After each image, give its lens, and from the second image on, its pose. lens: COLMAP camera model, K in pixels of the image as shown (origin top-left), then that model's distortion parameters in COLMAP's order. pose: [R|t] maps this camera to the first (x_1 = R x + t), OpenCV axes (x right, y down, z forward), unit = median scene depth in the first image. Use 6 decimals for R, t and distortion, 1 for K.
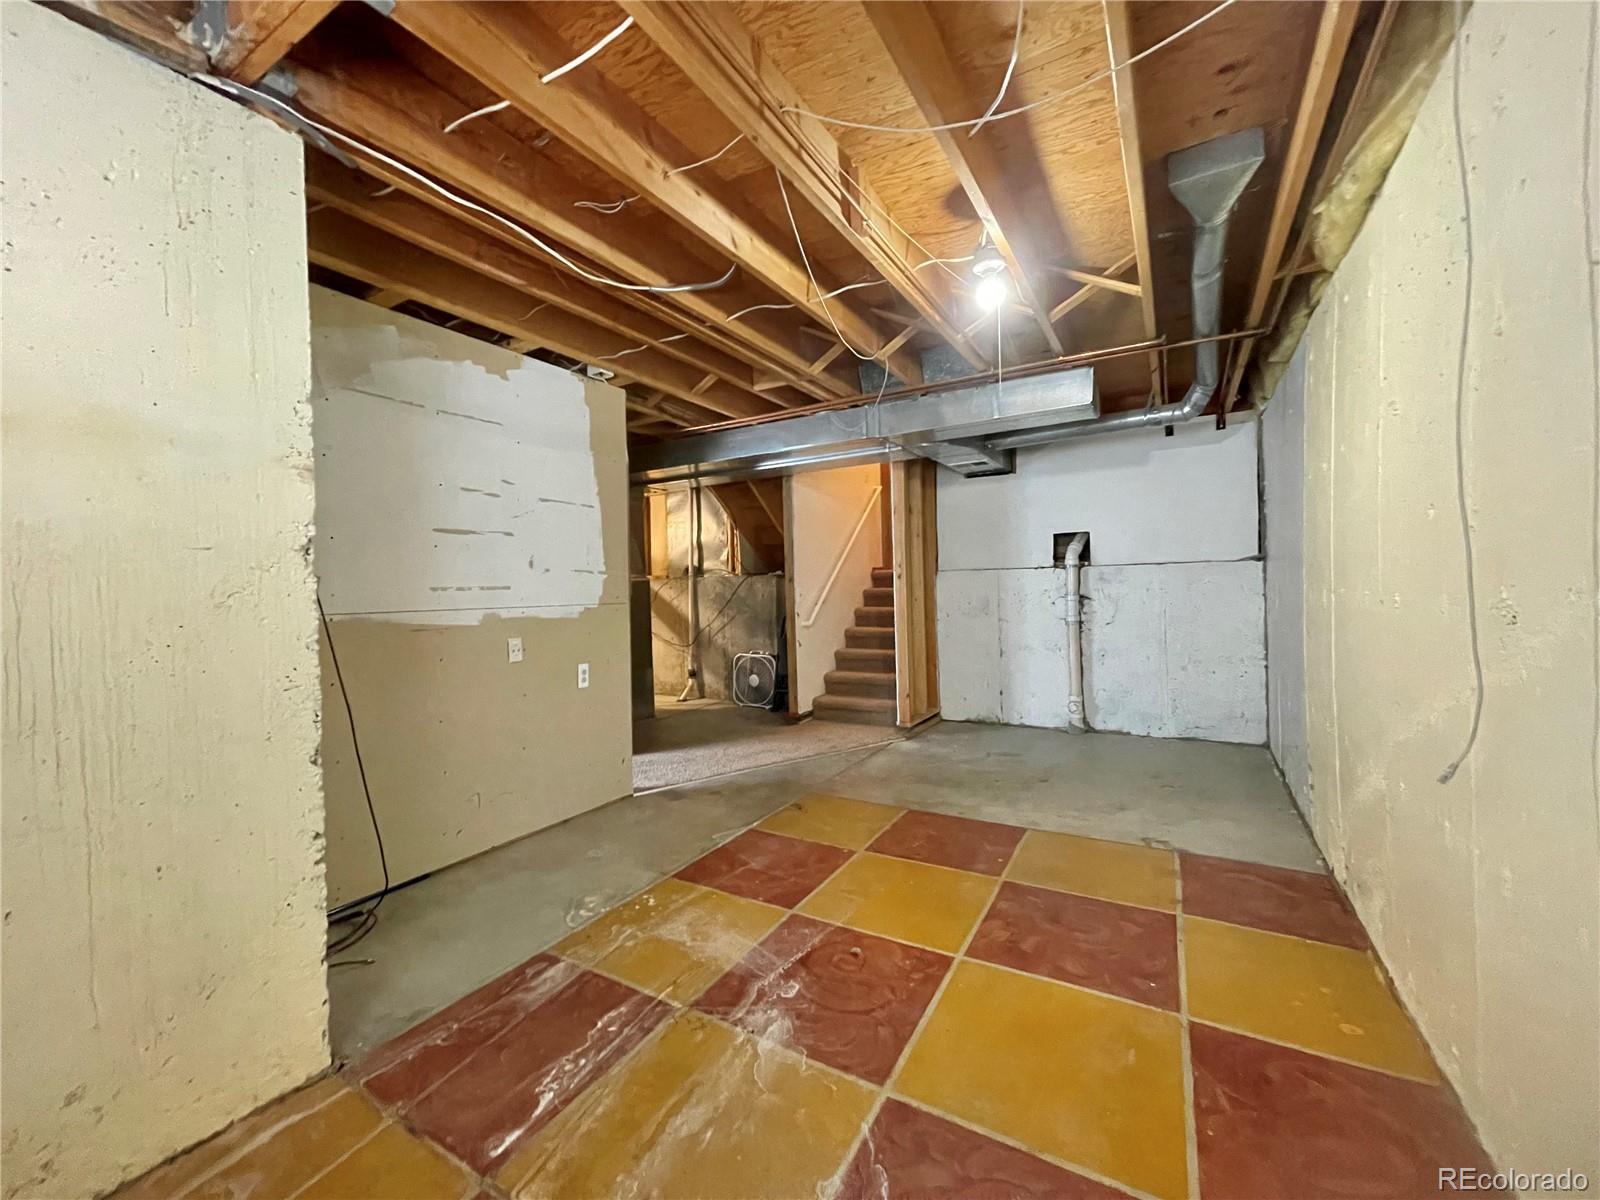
lens RADIAL K [[643.5, 0, 801.7], [0, 643.5, 595.5], [0, 0, 1]] dist [-0.002621, -0.000196]
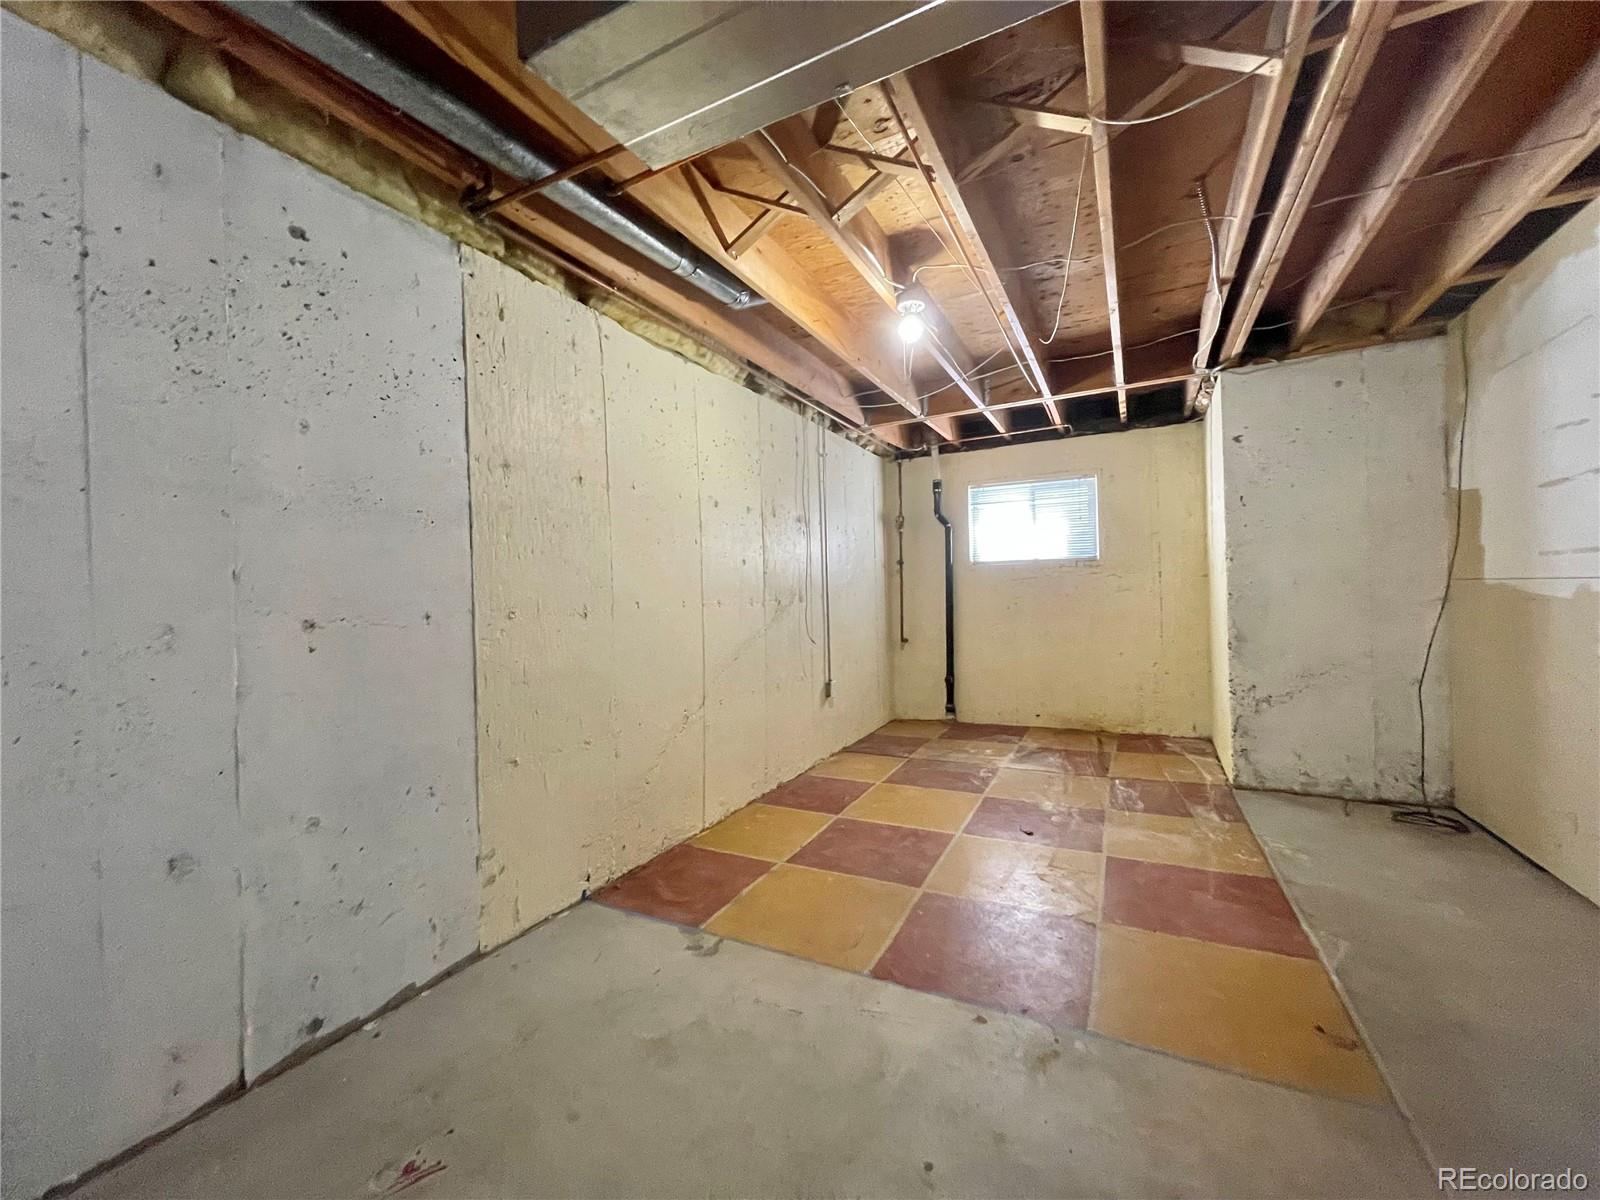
lens RADIAL K [[643.5, 0, 799.0], [0, 643.5, 596.6], [0, 0, 1]] dist [-0.002621, -0.000196]
pose [[-0.997563, 0.051679, -0.046882, 0.592530], [0.051255, 0.998633, 0.010202, -0.015117], [0.047345, 0.007774, -0.998848, 2.232656]]
